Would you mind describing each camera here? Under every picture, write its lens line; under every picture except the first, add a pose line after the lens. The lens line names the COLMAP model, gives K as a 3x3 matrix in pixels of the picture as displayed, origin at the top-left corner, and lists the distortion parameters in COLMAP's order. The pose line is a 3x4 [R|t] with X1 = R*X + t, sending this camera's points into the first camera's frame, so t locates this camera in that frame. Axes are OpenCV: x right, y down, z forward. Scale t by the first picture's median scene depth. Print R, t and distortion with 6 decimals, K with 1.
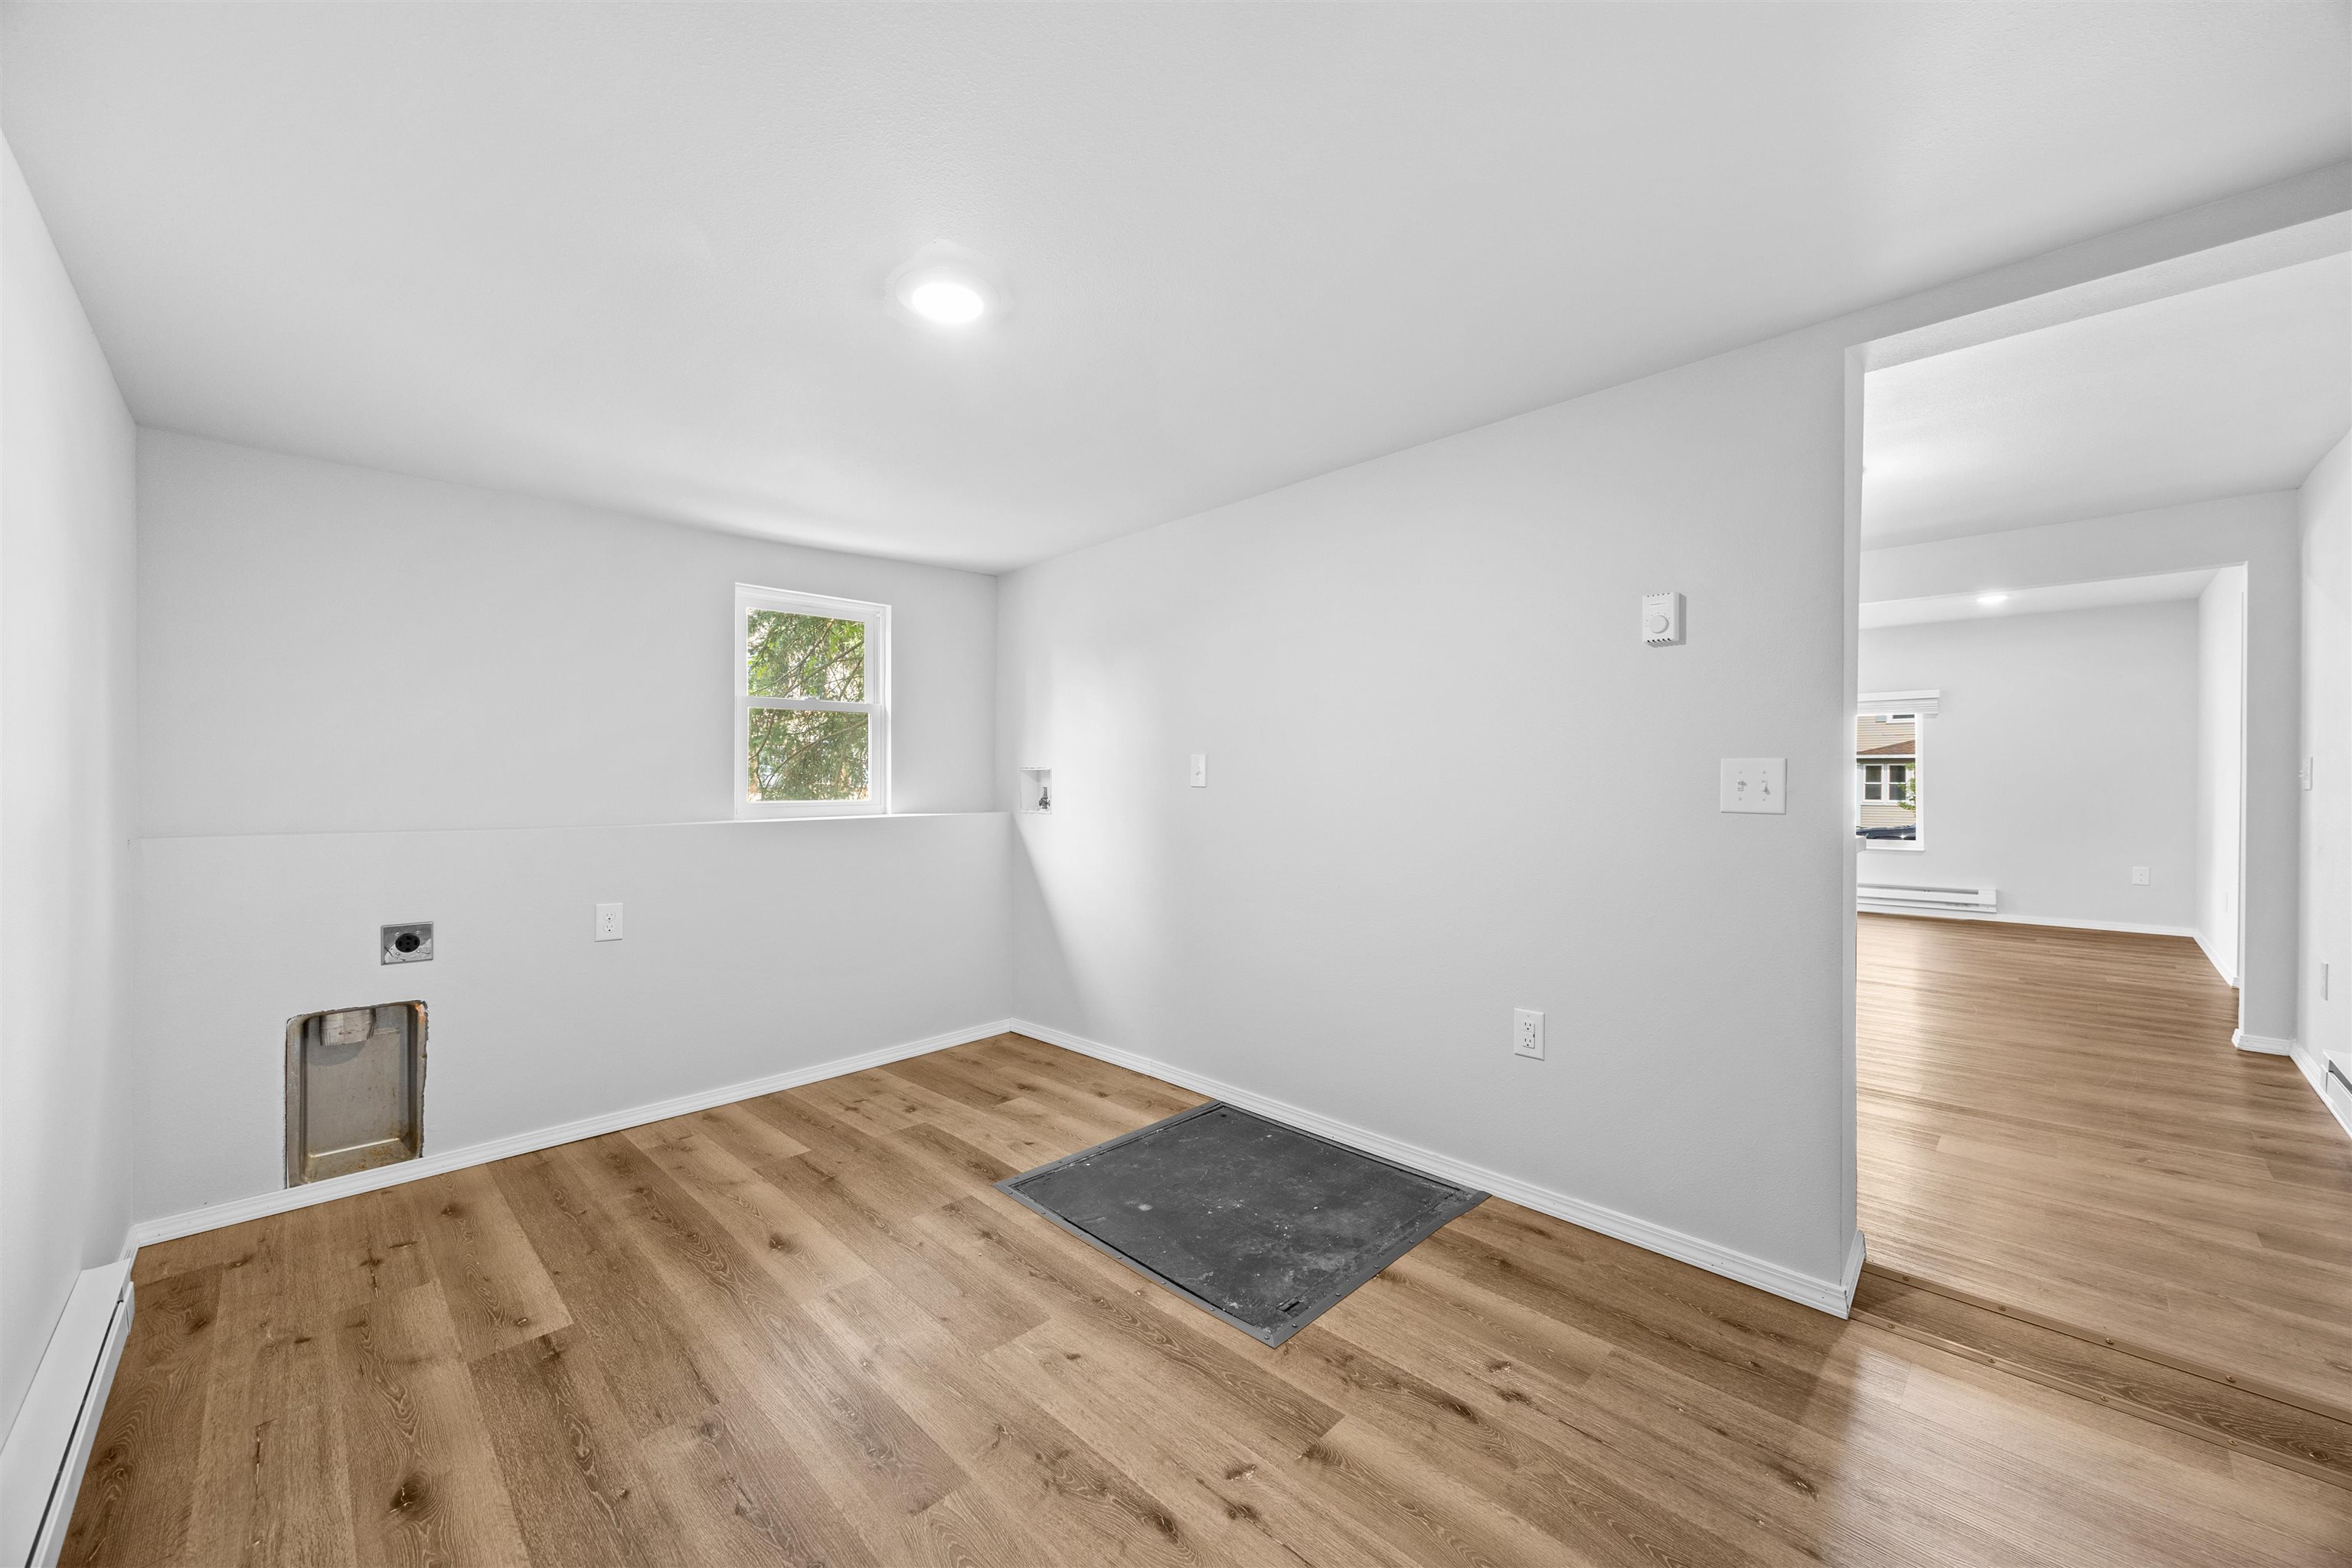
lens RADIAL K [[923.1, 0, 1176.0], [0, 923.1, 784.0], [0, 0, 1]] dist [0.001724, 0.000196]
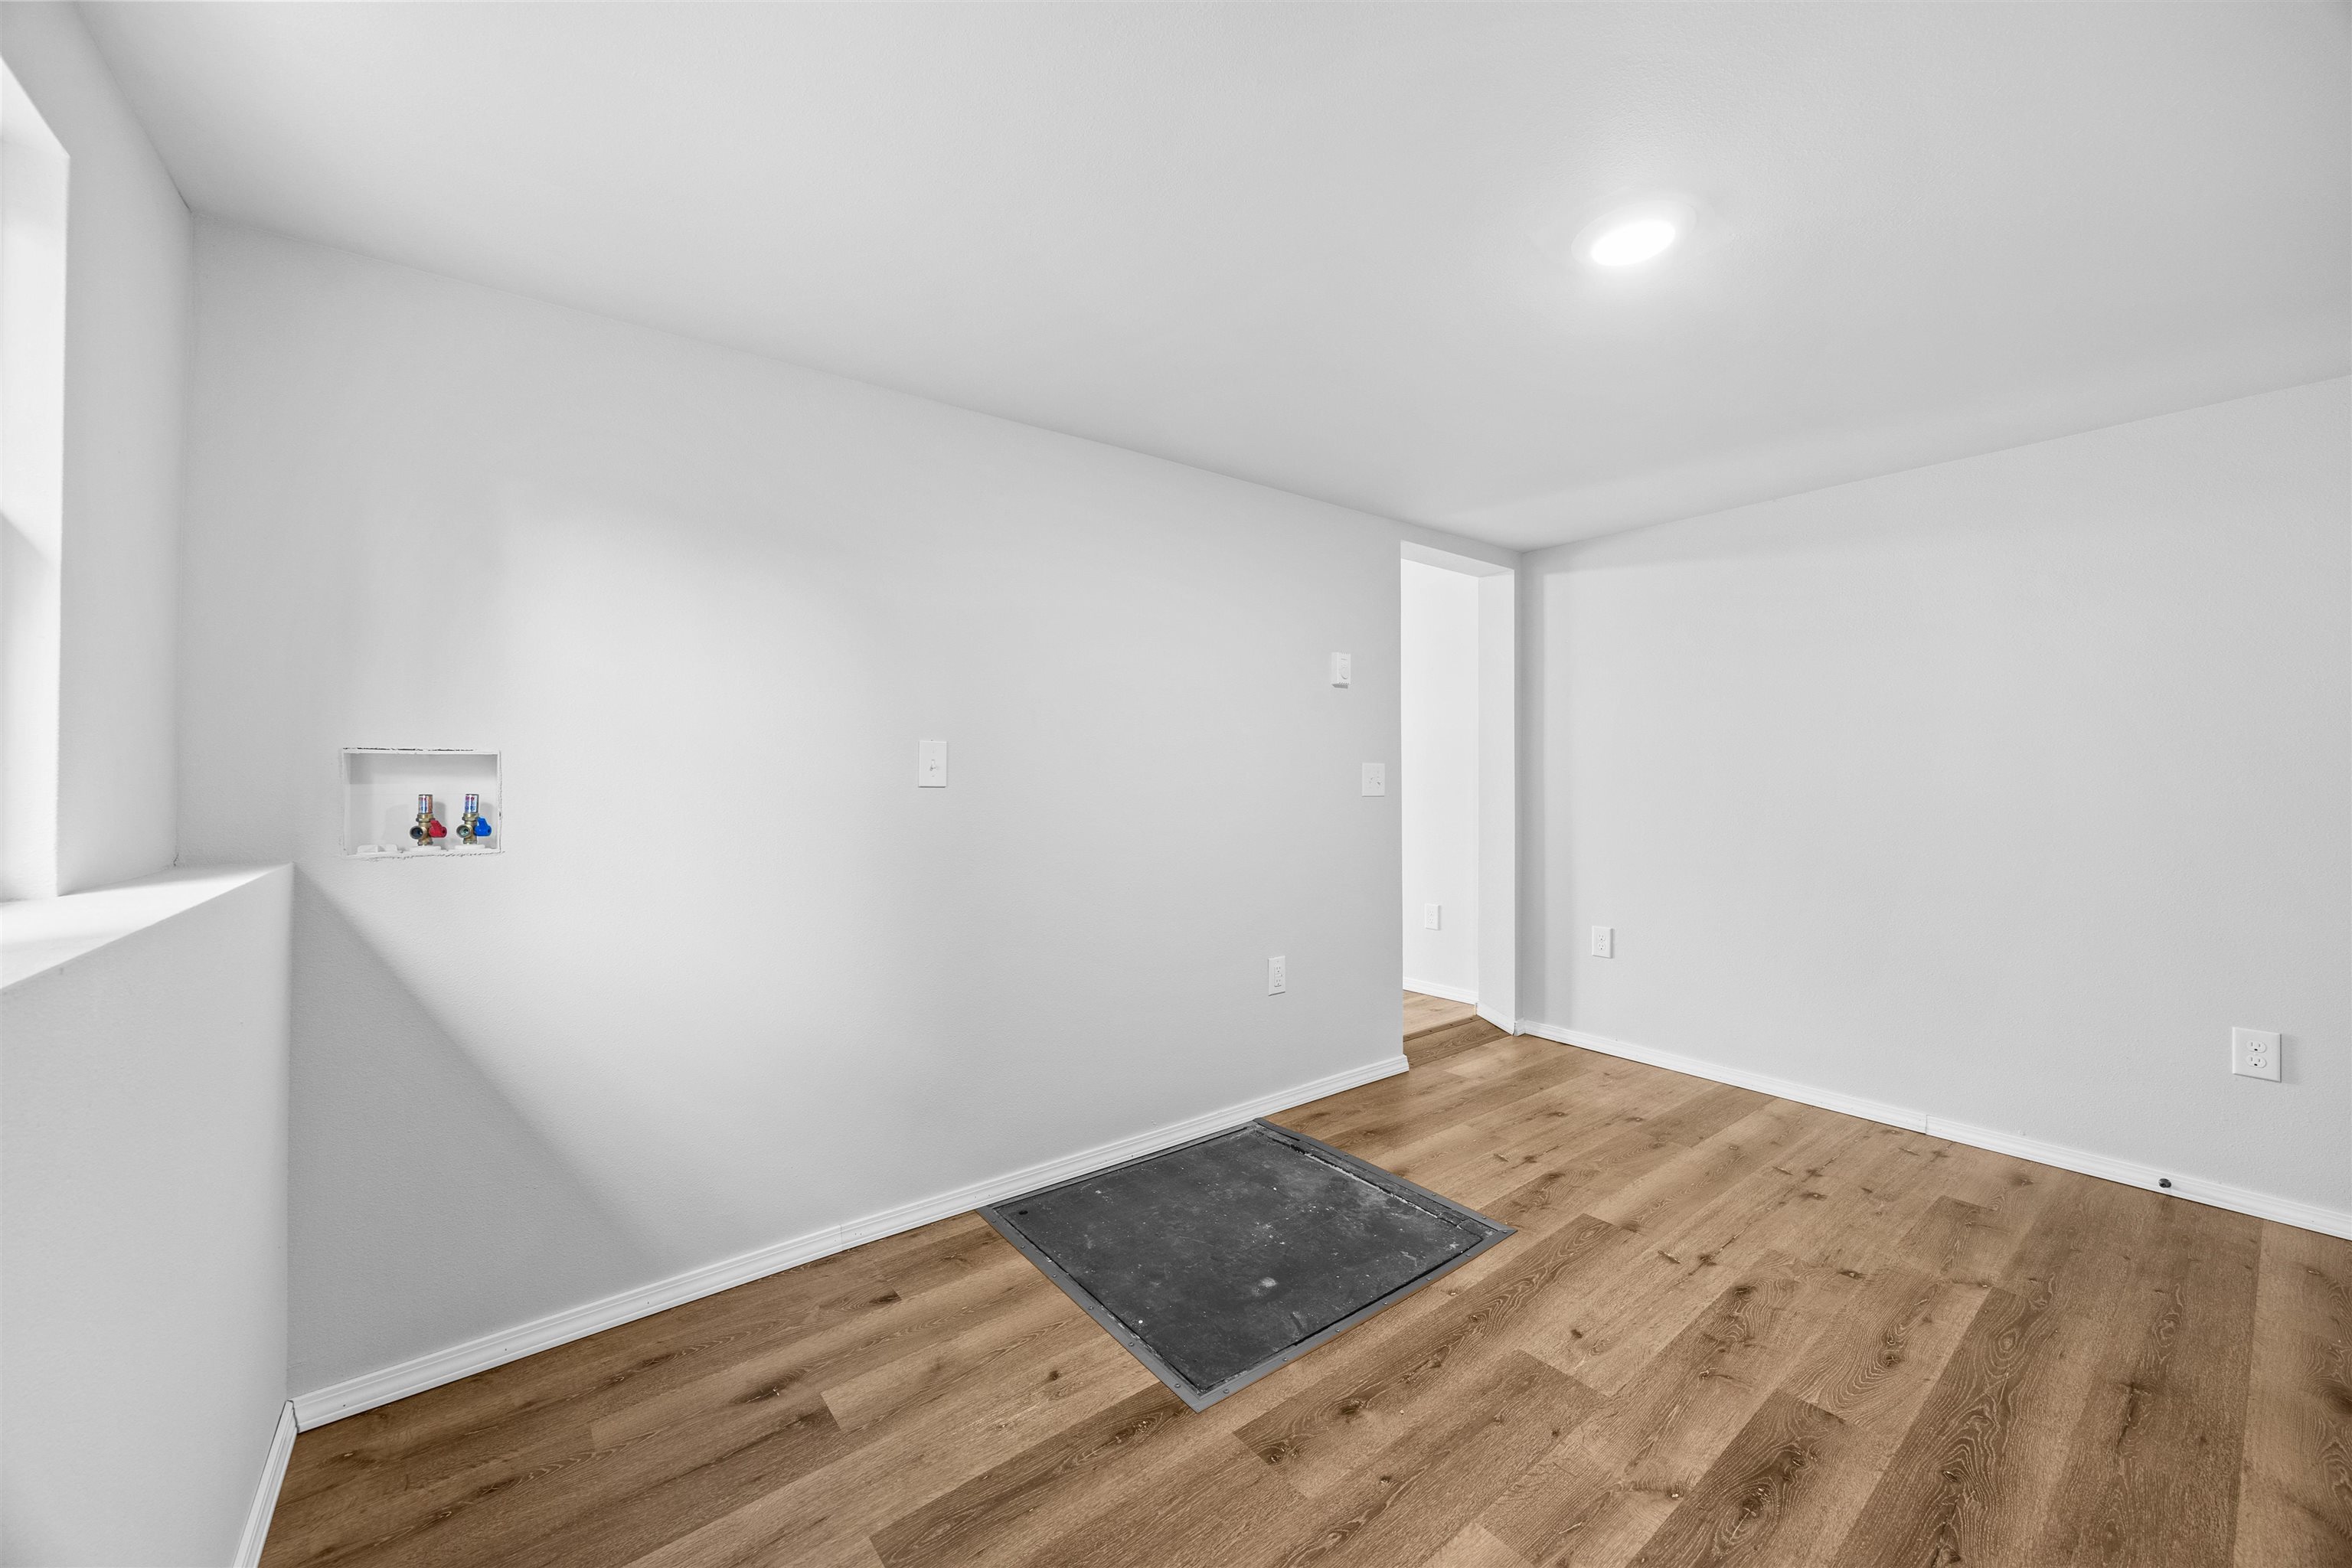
lens RADIAL K [[902.4, 0, 1170.4], [0, 902.4, 763.7], [0, 0, 1]] dist [-0.002617, -0.000573]
pose [[0.096019, 0.021379, 0.995150, -0.955410], [0.009930, 0.999699, -0.022435, 0.004703], [-0.995330, 0.012036, 0.095778, 1.105773]]
